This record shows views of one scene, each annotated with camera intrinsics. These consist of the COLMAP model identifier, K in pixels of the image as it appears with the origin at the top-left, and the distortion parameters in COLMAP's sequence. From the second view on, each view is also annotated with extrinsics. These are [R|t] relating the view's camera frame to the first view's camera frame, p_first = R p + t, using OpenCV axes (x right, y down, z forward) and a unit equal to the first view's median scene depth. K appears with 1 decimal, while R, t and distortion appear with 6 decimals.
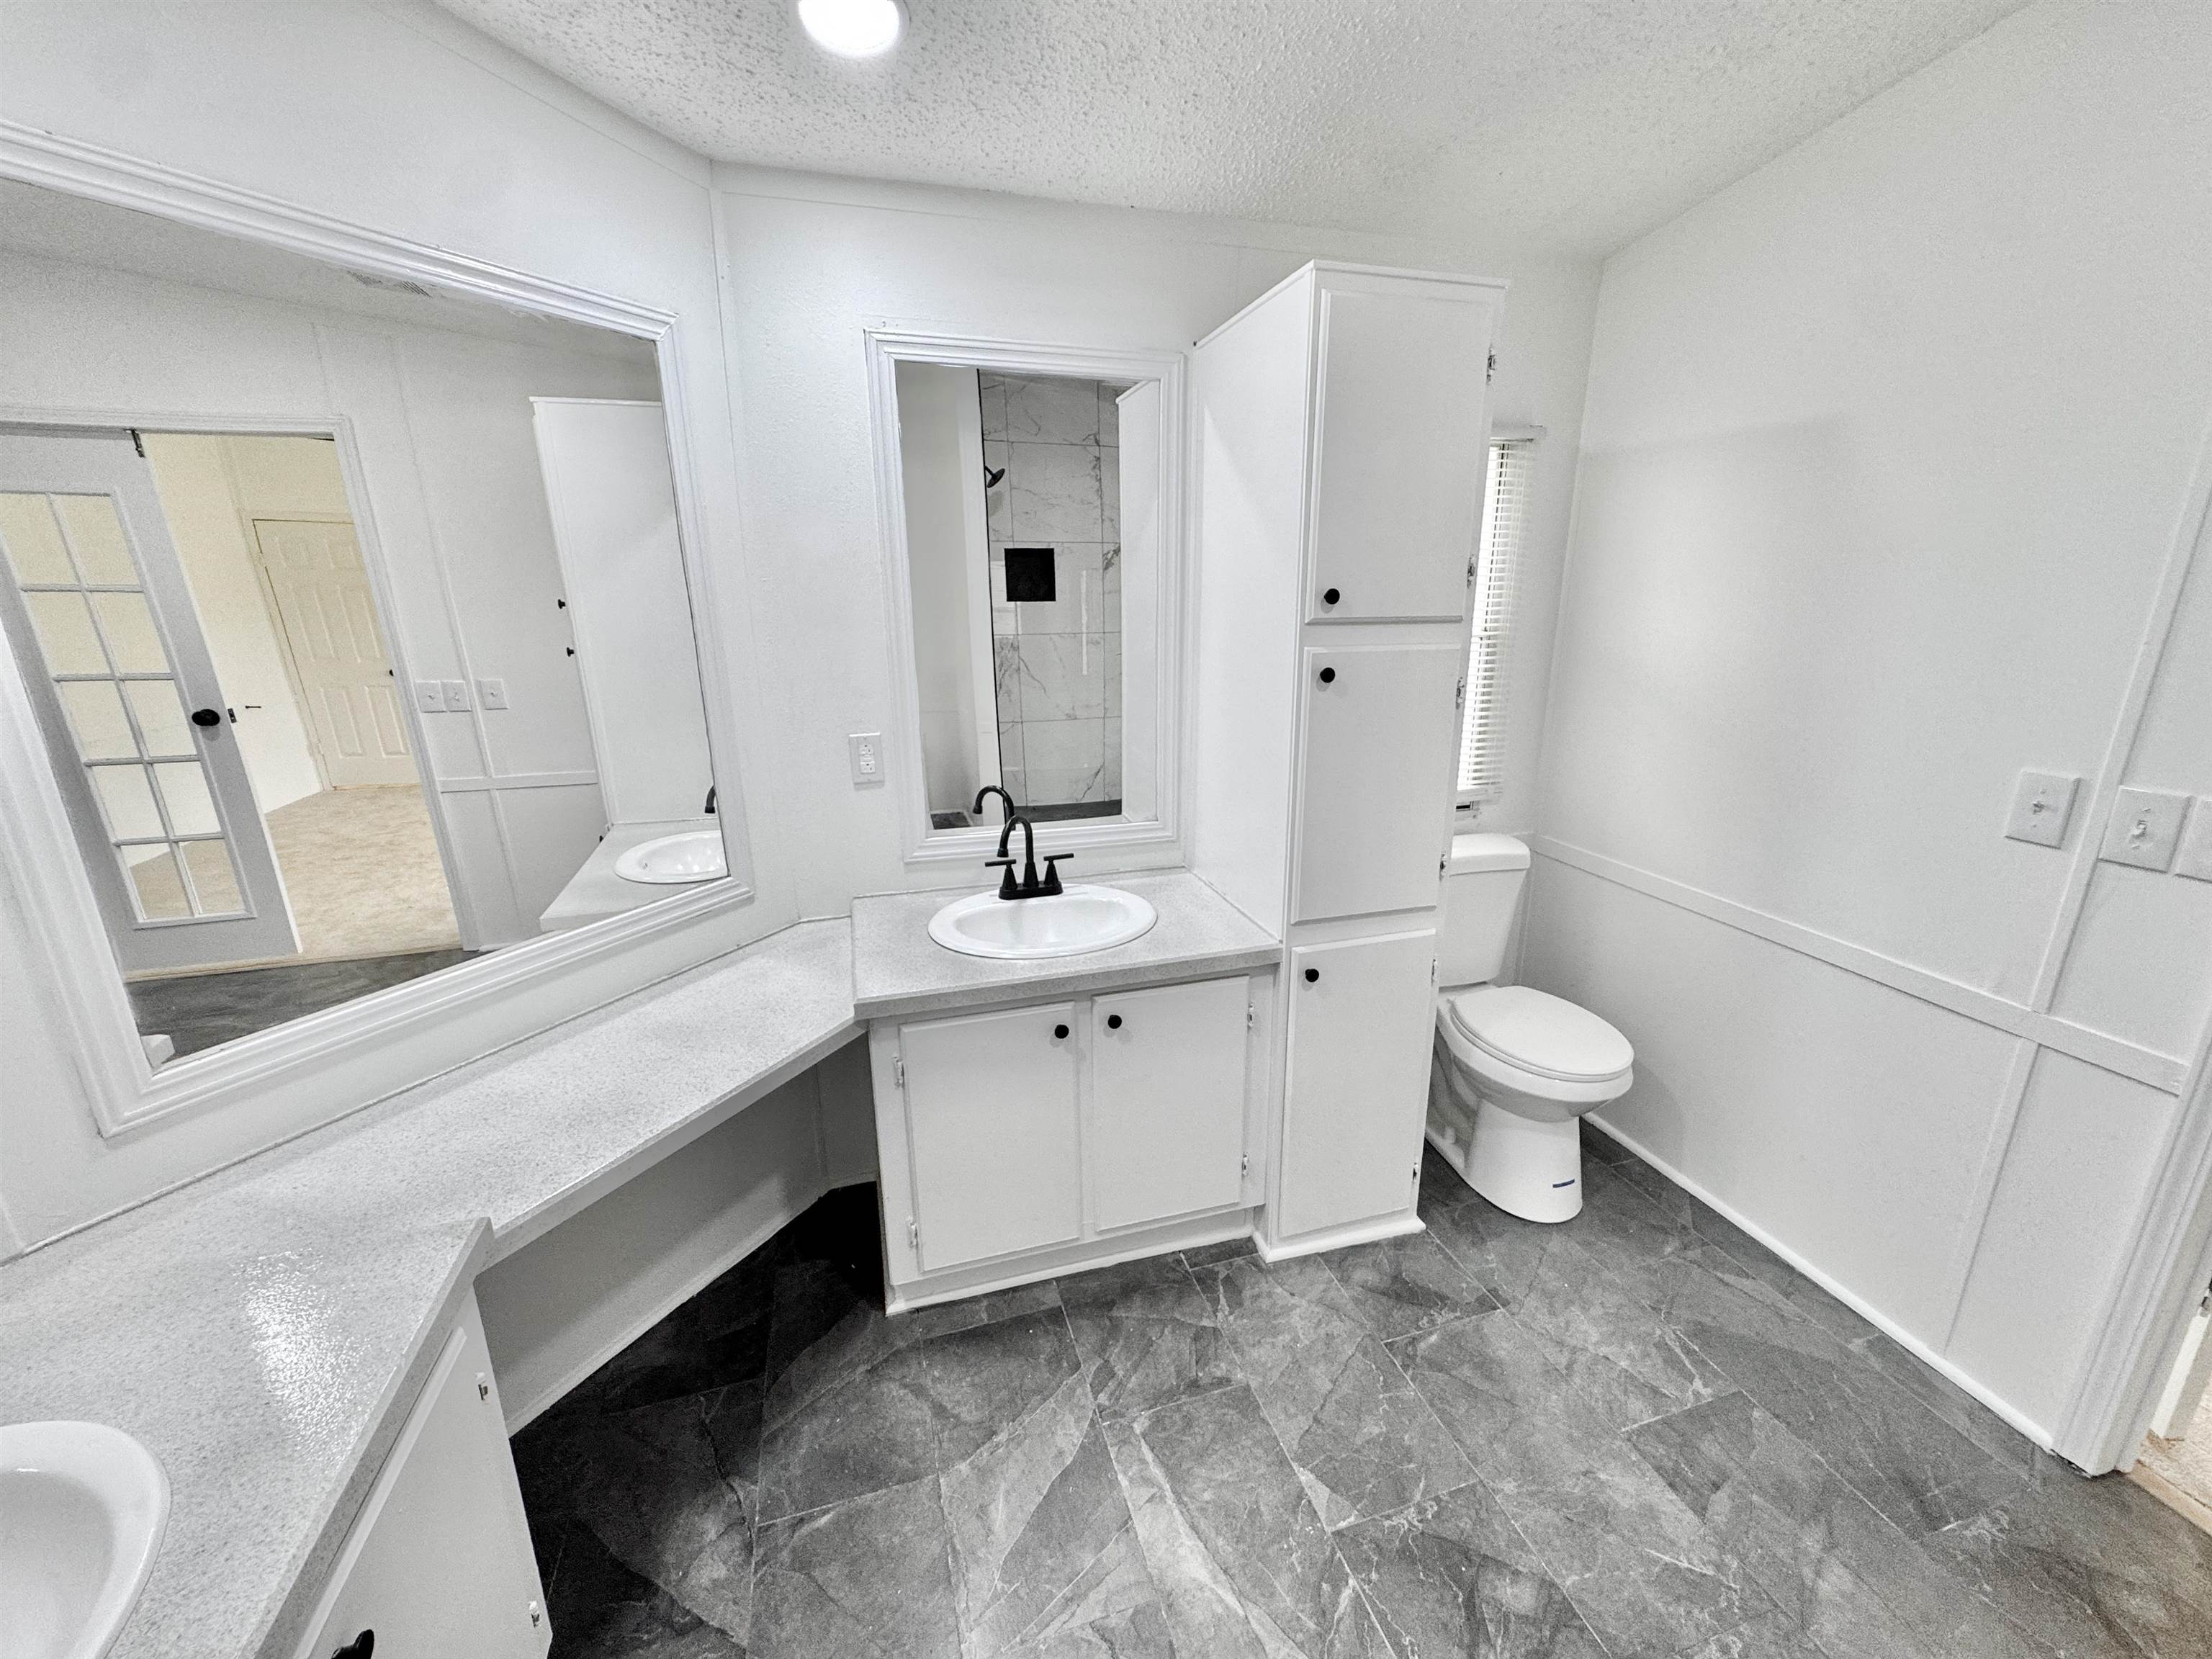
lens RADIAL K [[883.0, 0, 1107.2], [0, 883.0, 837.5], [0, 0, 1]] dist [-0.002386, 0.000288]
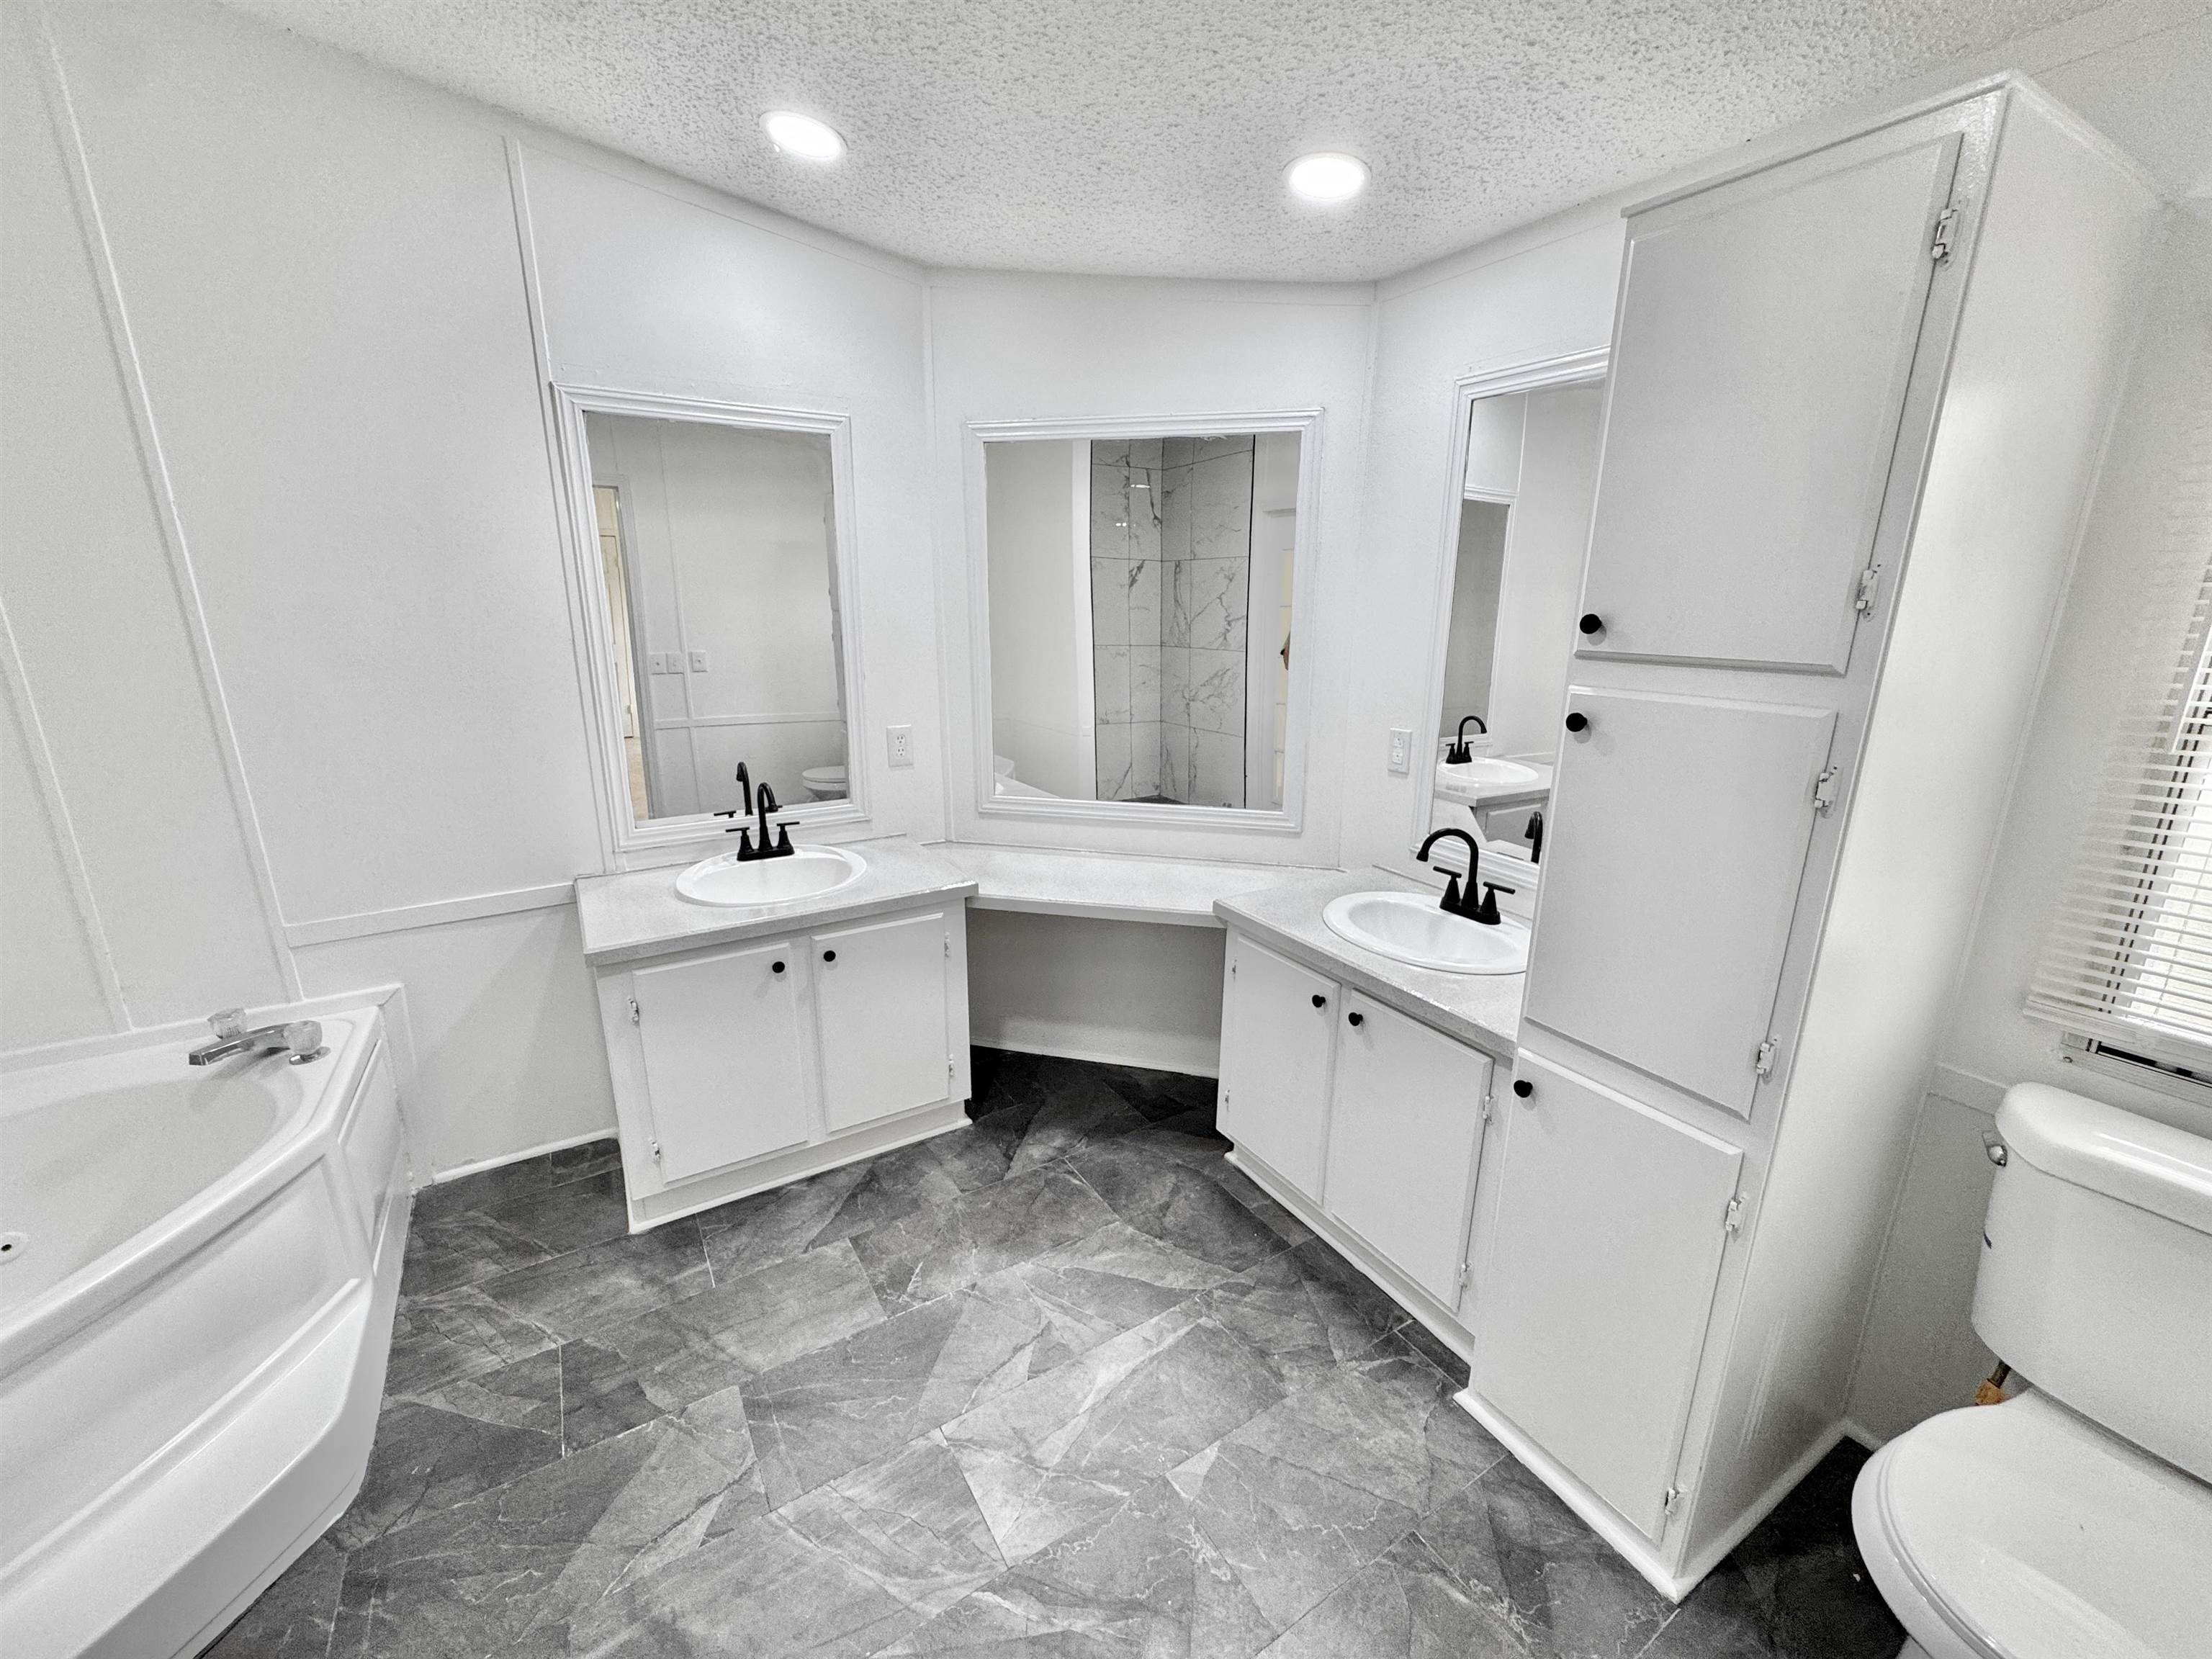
lens RADIAL K [[883.0, 0, 1111.5], [0, 883.0, 838.9], [0, 0, 1]] dist [-0.002386, 0.000288]
pose [[0.254320, 0.264028, -0.930382, 0.897765], [-0.272107, 0.942685, 0.193139, -0.122866], [0.928051, 0.204044, 0.311587, 0.381192]]
